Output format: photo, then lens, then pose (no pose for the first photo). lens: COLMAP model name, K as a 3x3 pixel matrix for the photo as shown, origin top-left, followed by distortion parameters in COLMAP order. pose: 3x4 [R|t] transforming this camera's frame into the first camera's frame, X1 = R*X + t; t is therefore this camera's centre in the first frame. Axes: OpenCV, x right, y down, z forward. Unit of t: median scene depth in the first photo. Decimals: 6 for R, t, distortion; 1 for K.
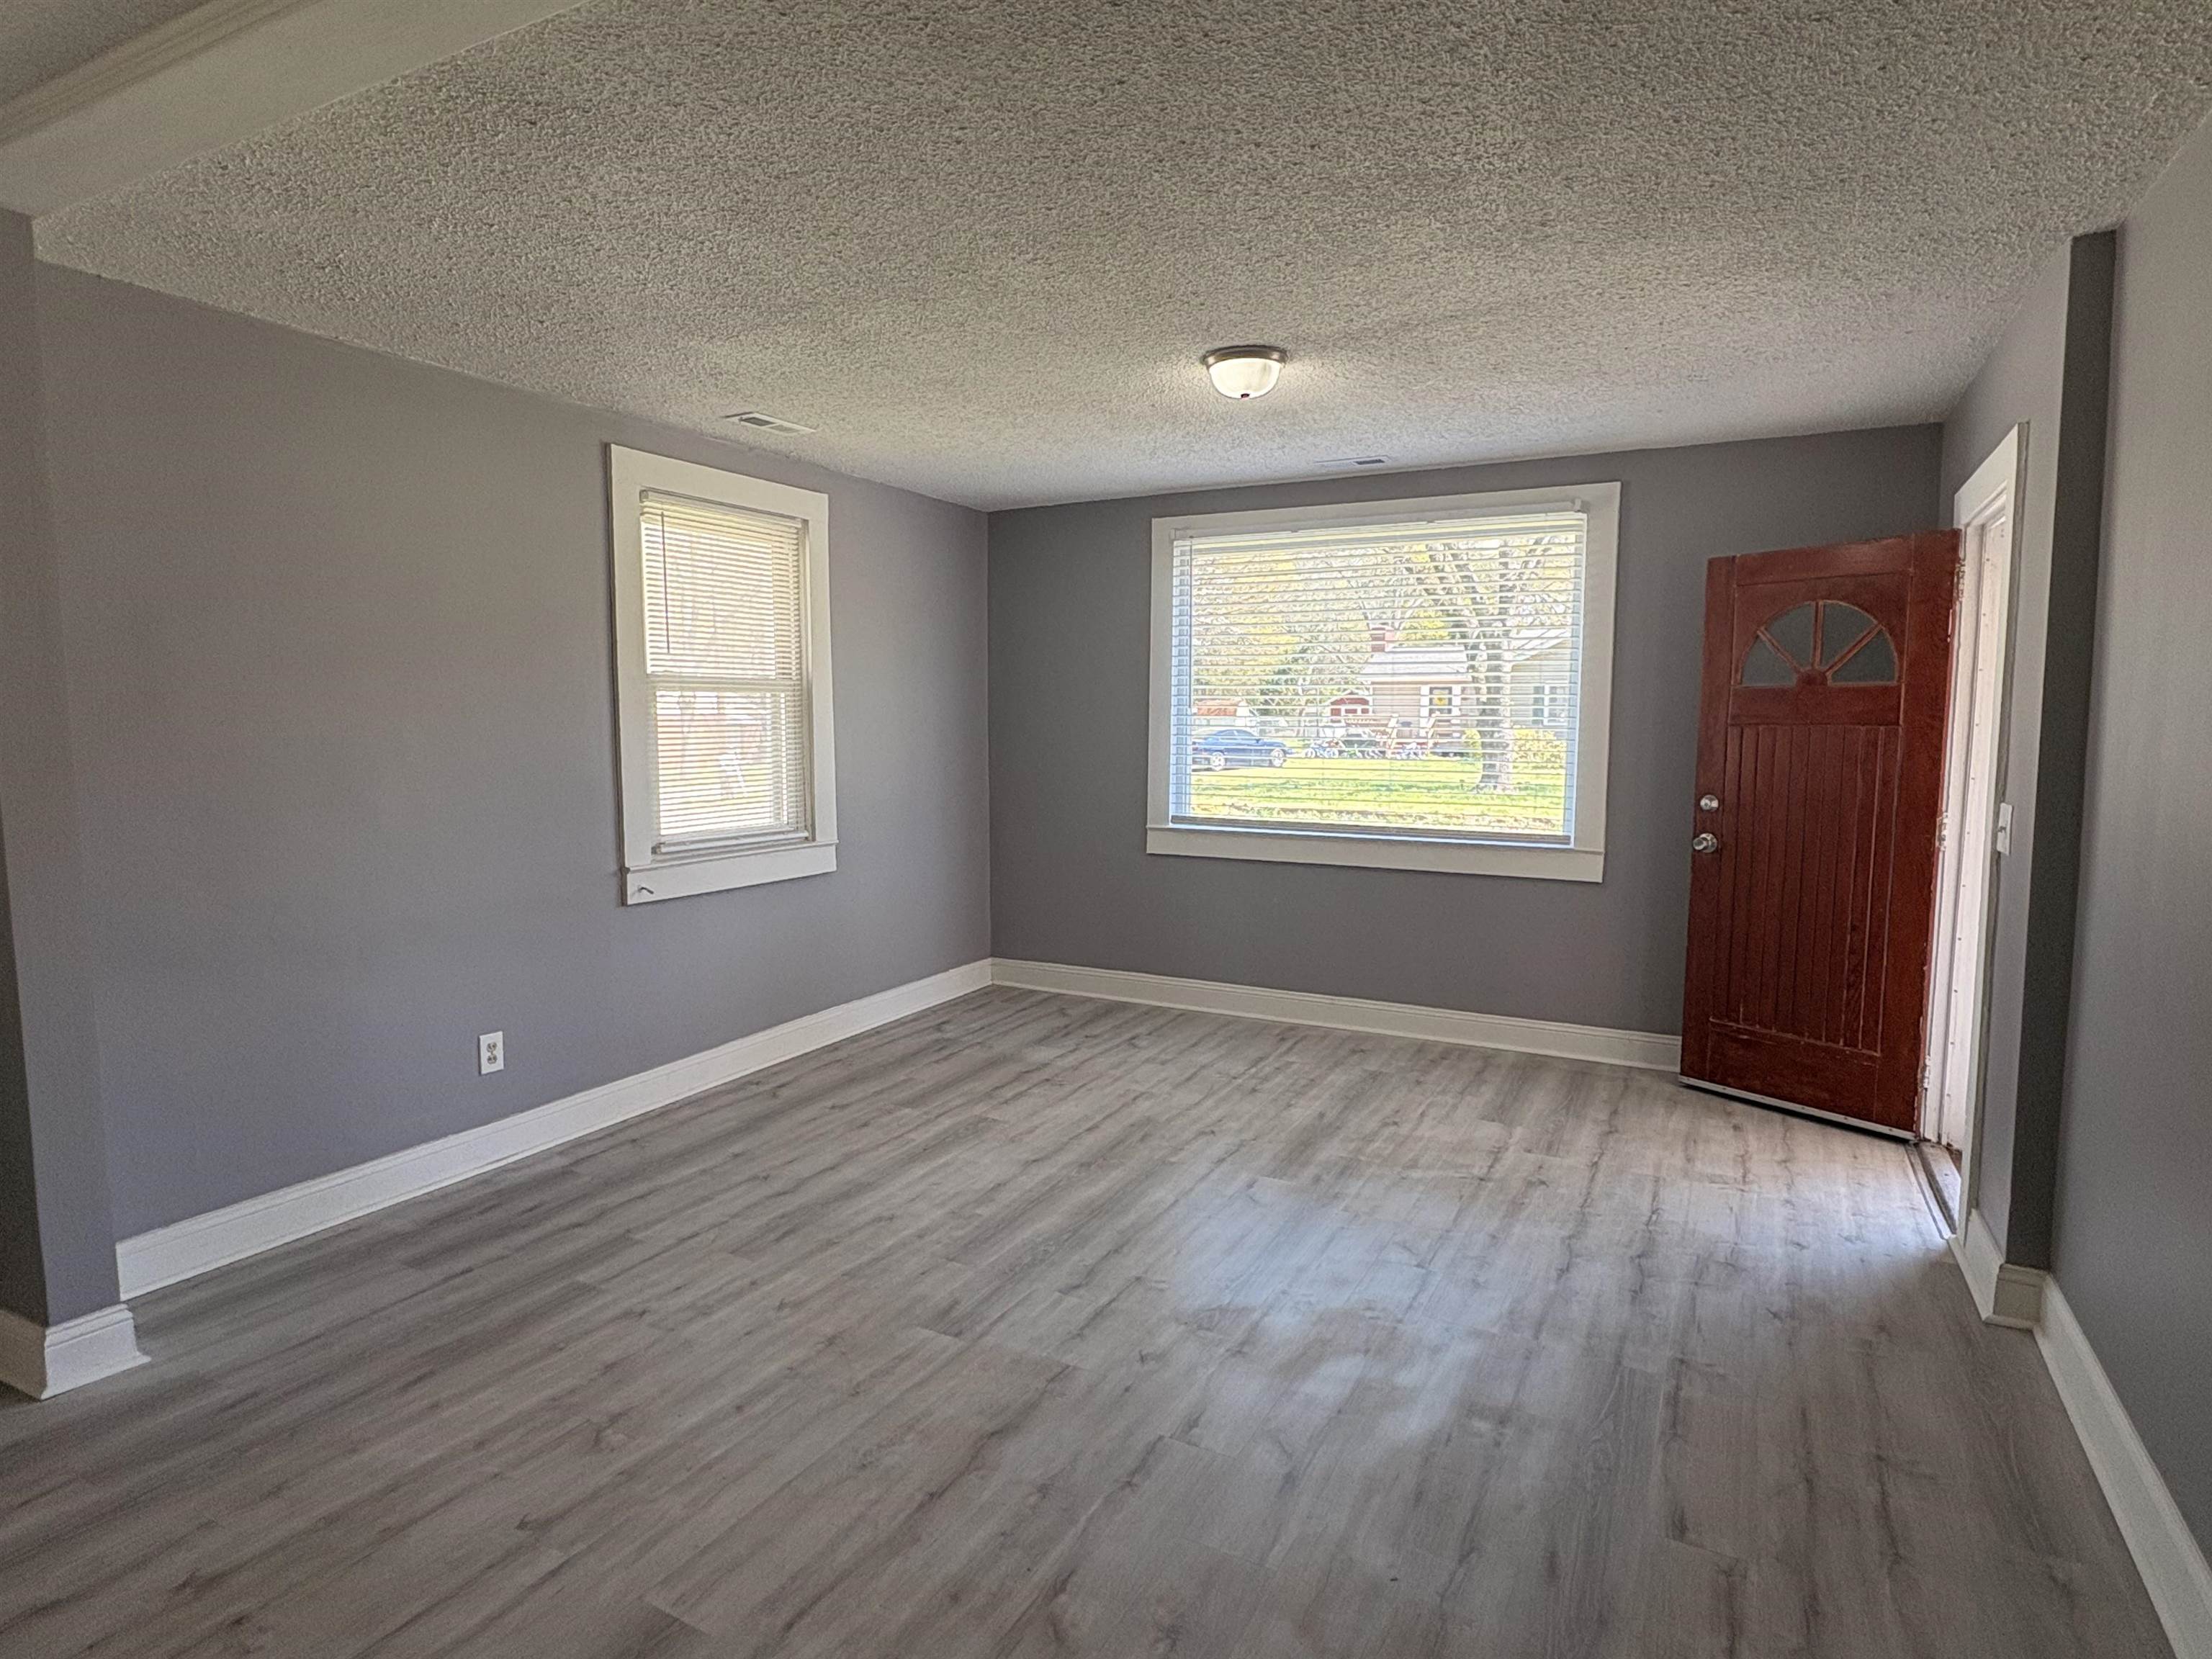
lens RADIAL K [[1211.3, 0, 1102.9], [0, 1211.3, 835.3], [0, 0, 1]] dist [0.005387, 0.000822]
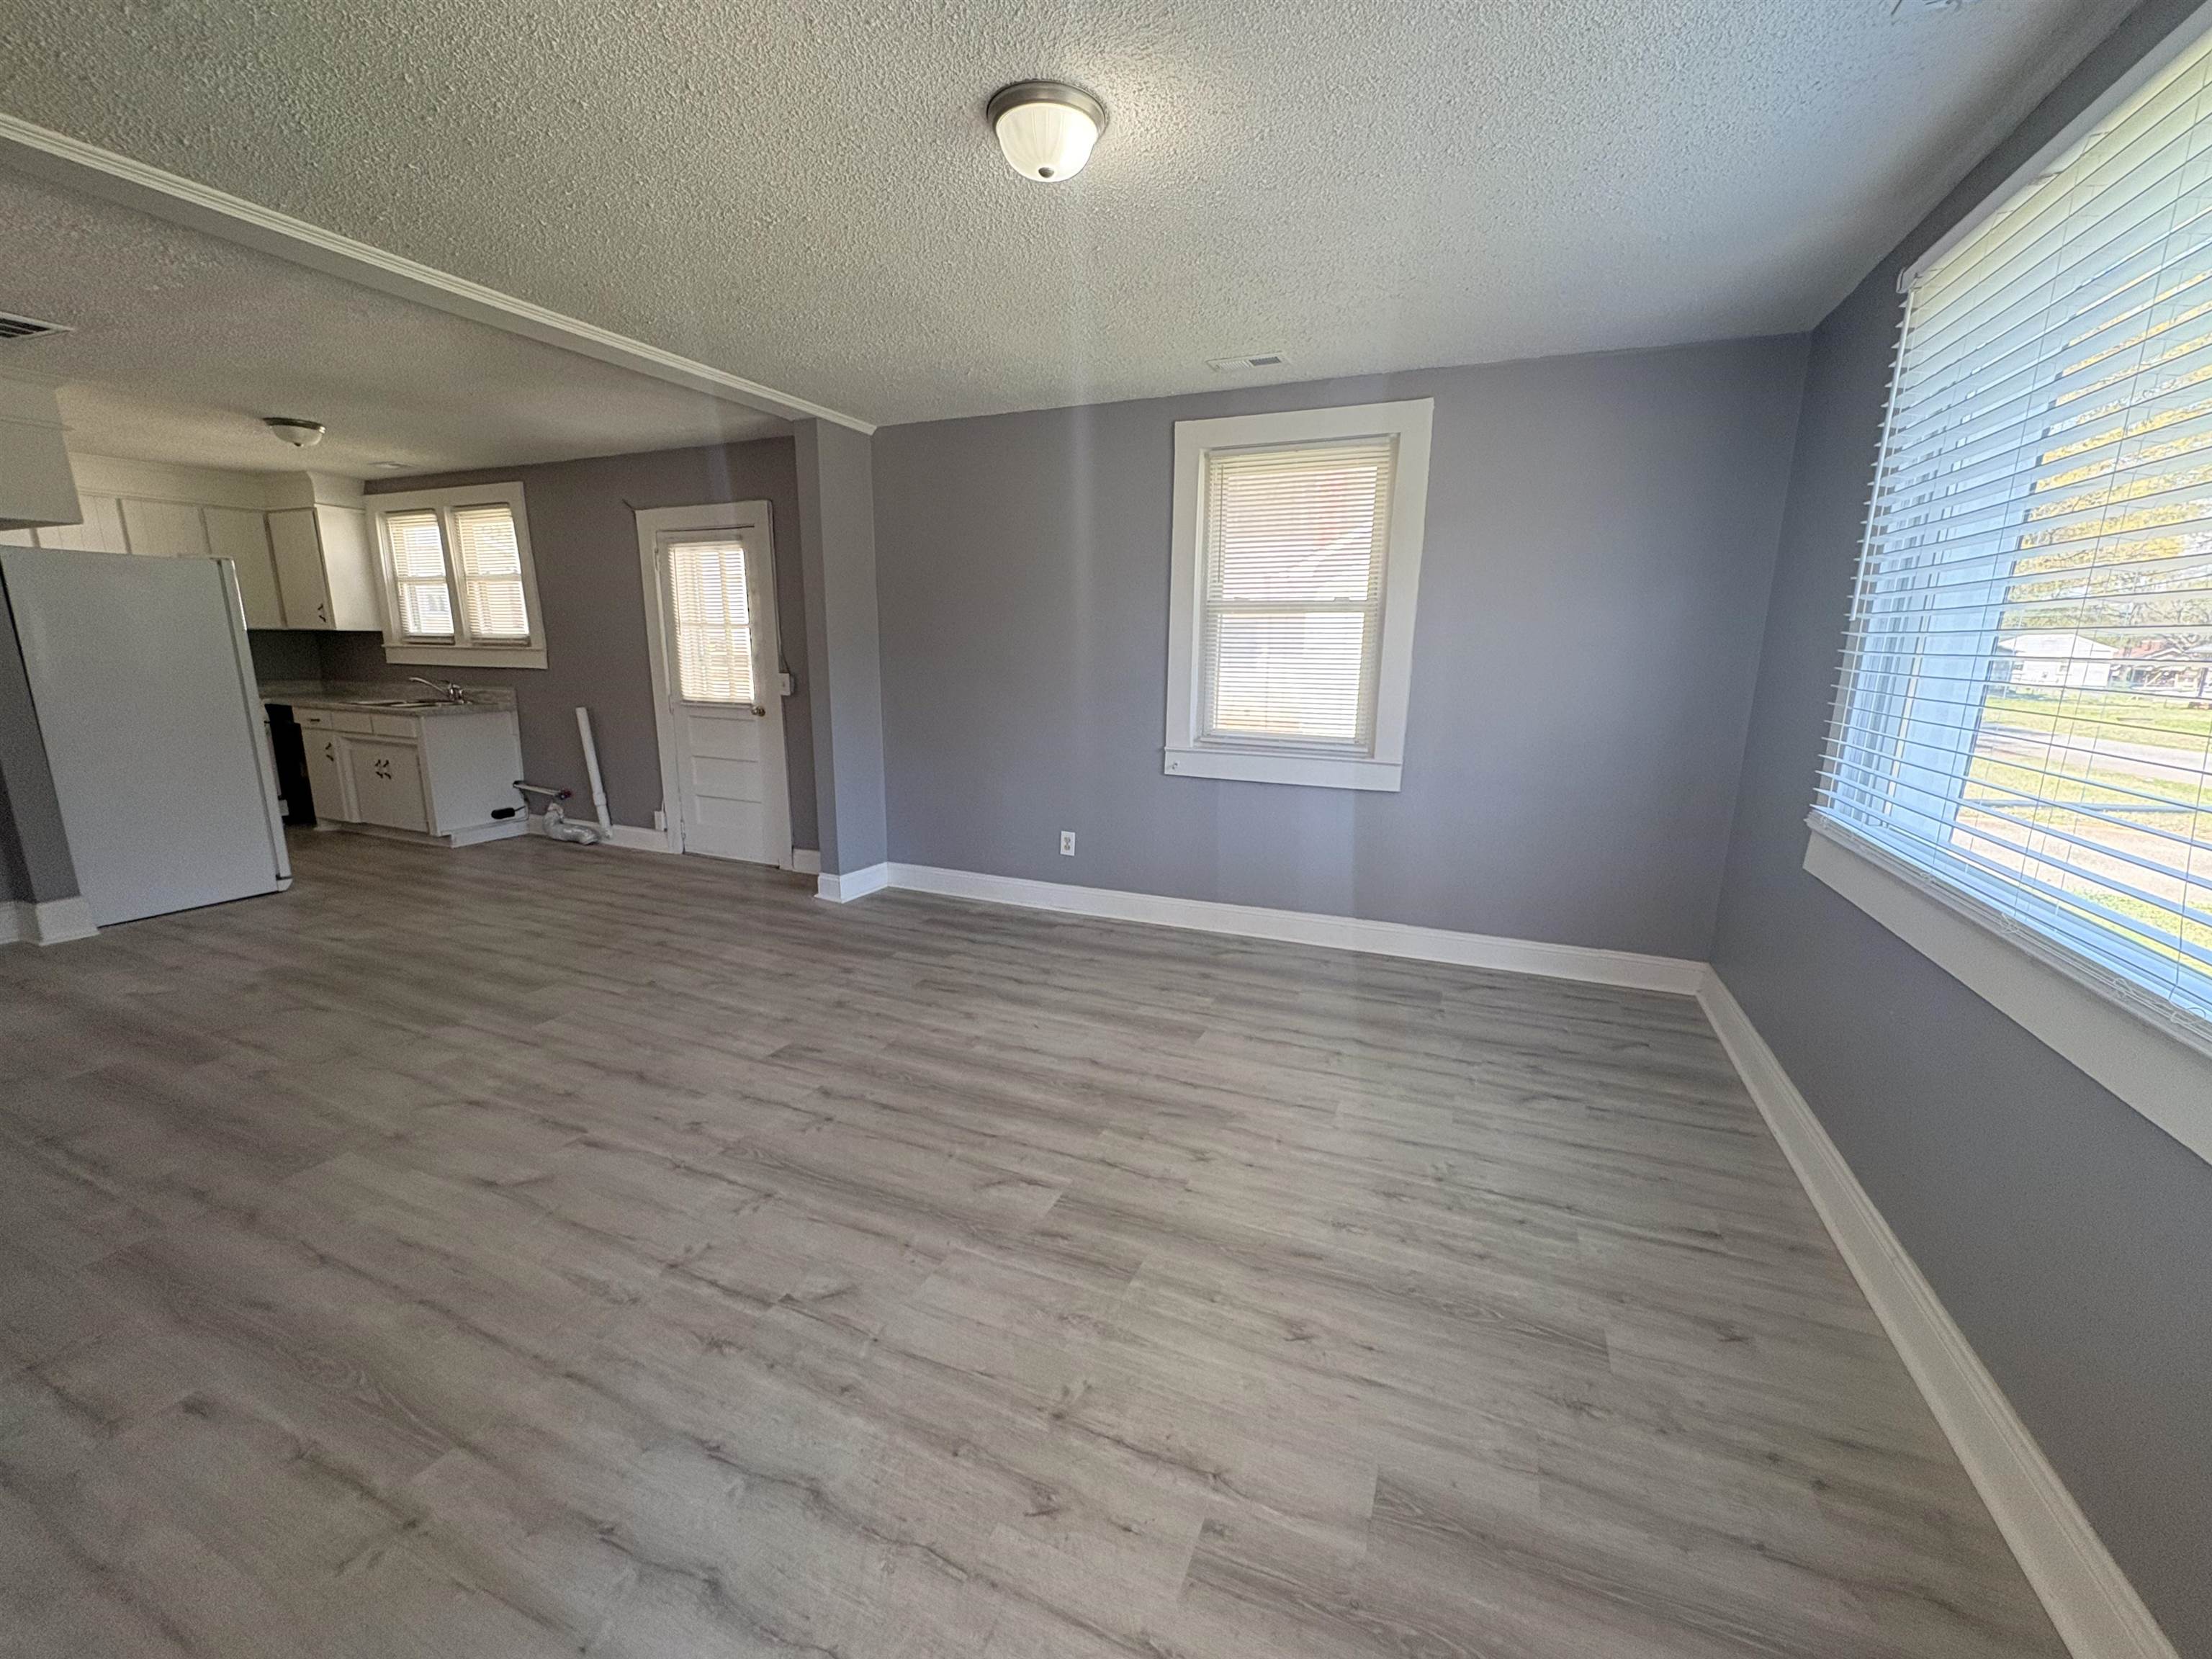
lens RADIAL K [[886.6, 0, 1105.6], [0, 886.6, 824.1], [0, 0, 1]] dist [0.003593, -0.000265]
pose [[0.074747, 0.199838, -0.976974, 0.634460], [-0.107520, 0.975618, 0.191335, -0.077501], [0.991389, 0.090742, 0.094411, 0.892052]]
